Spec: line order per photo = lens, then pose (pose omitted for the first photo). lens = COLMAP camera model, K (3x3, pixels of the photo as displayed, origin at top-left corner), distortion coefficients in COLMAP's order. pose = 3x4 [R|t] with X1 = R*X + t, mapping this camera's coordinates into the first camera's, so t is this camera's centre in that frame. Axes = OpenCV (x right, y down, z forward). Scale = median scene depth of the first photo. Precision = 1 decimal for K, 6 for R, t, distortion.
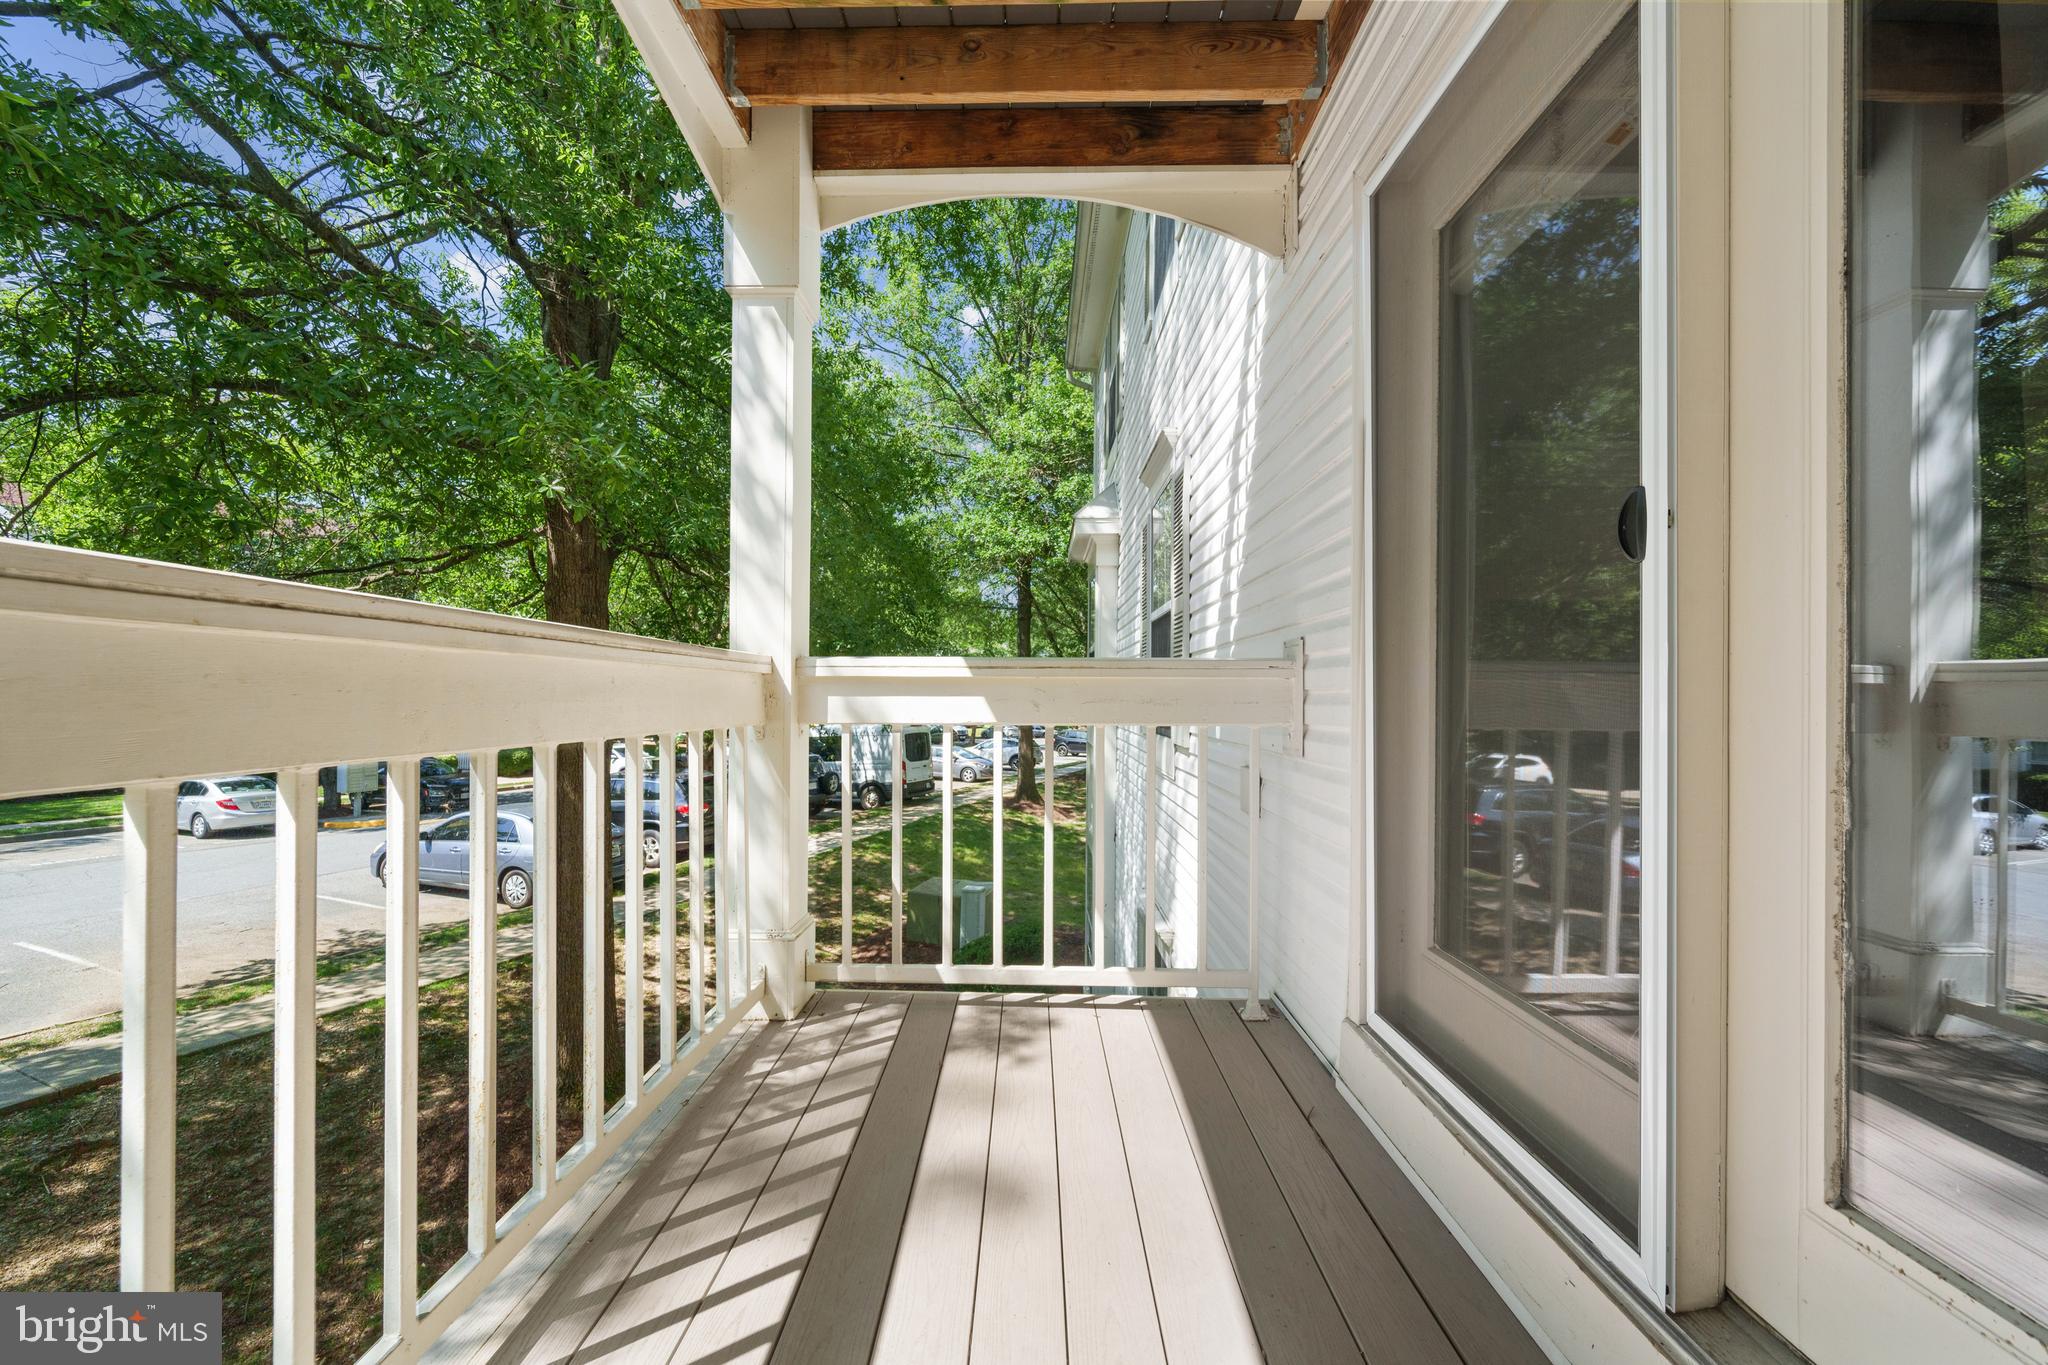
lens RADIAL K [[806.5, 0, 1019.0], [0, 806.5, 691.4], [0, 0, 1]] dist [0.001015, 0.000185]
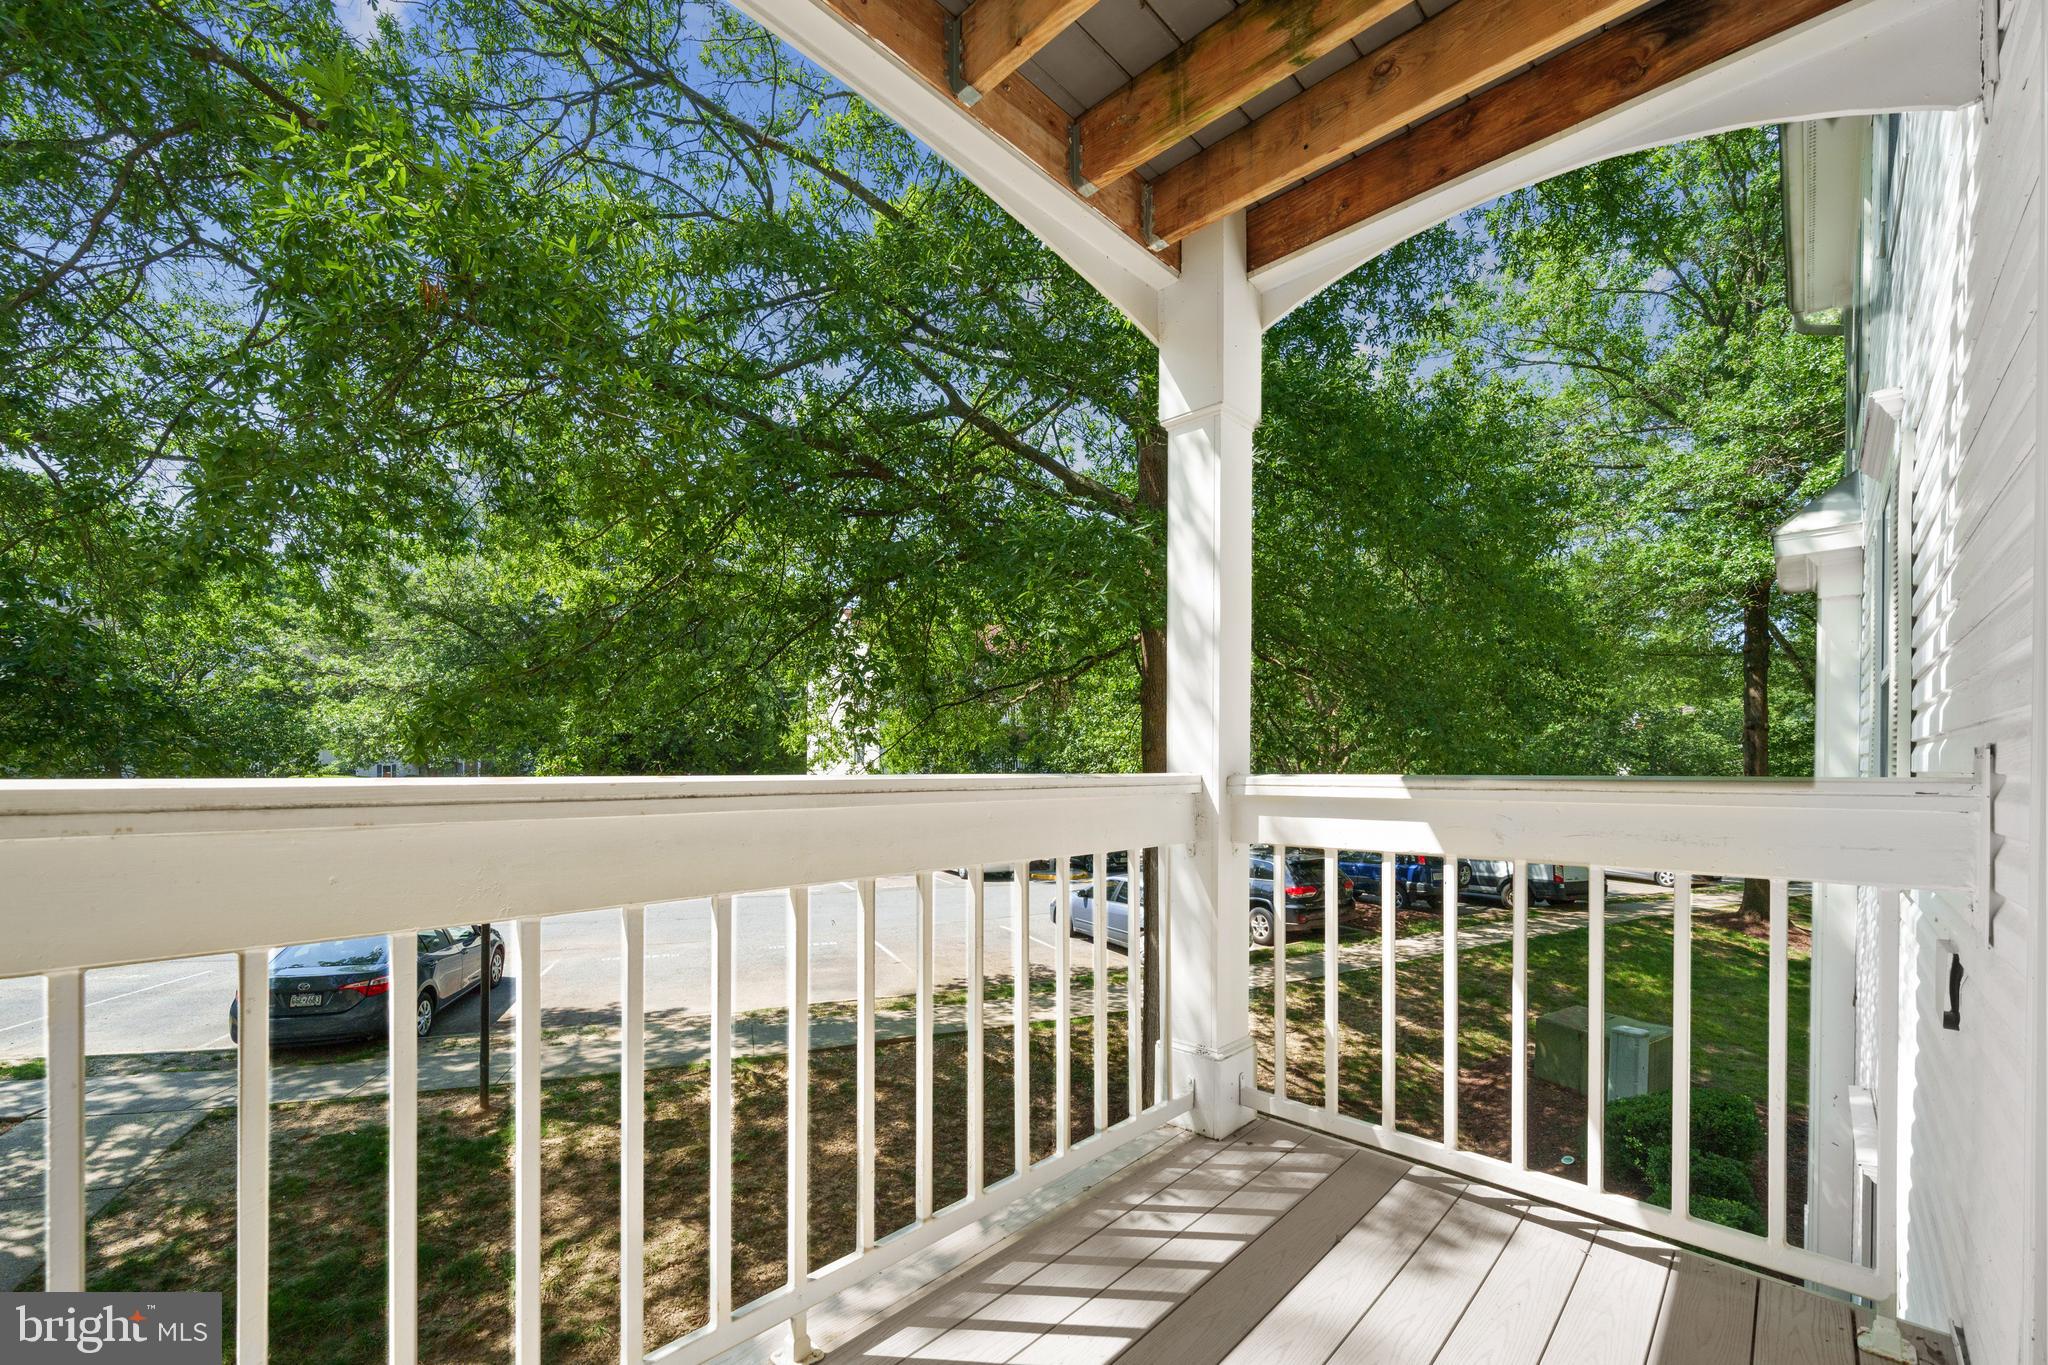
lens RADIAL K [[834.1, 0, 1025.3], [0, 834.1, 771.9], [0, 0, 1]] dist [-0.001185, -0.000054]
pose [[0.742806, -0.002233, -0.669503, 0.218807], [0.006522, 0.999971, 0.003900, -0.050451], [0.669475, -0.007263, 0.742799, 0.071189]]
